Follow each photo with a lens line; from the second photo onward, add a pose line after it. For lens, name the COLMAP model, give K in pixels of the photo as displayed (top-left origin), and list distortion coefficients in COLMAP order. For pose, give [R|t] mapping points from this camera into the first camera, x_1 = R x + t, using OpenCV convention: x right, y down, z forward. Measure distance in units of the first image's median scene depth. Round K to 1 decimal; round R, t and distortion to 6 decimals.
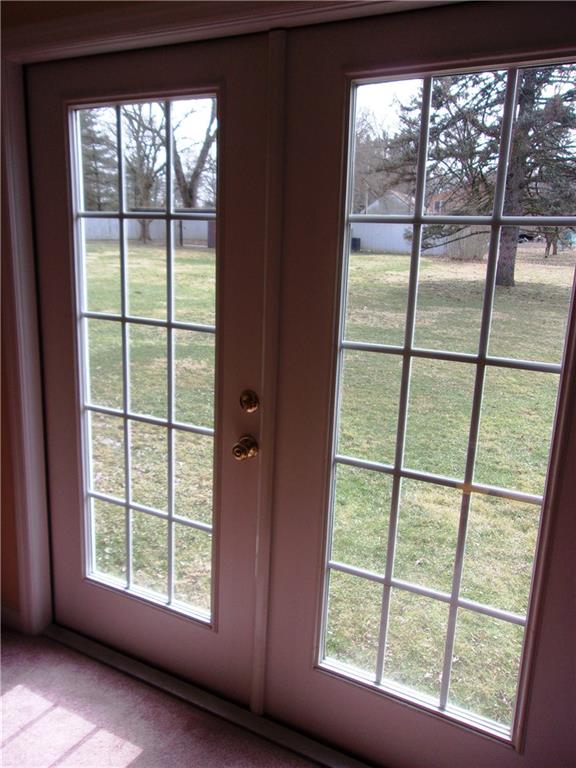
lens RADIAL K [[606.4, 0, 286.4], [0, 606.4, 383.7], [0, 0, 1]] dist [-0.002562, 0.033075]
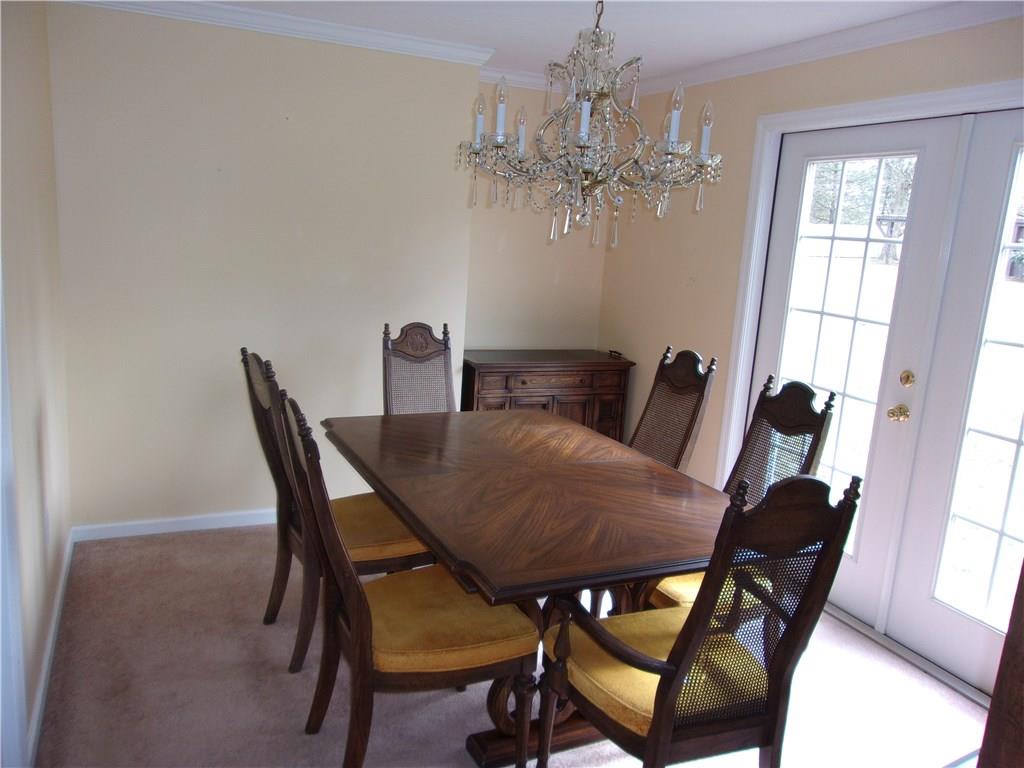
lens RADIAL K [[808.5, 0, 510.1], [0, 808.5, 386.1], [0, 0, 1]] dist [-0.002562, 0.033075]
pose [[0.793080, 0.129726, -0.595142, 0.301236], [-0.172713, 0.984850, -0.015484, 0.215579], [0.584118, 0.115069, 0.803471, -0.921346]]
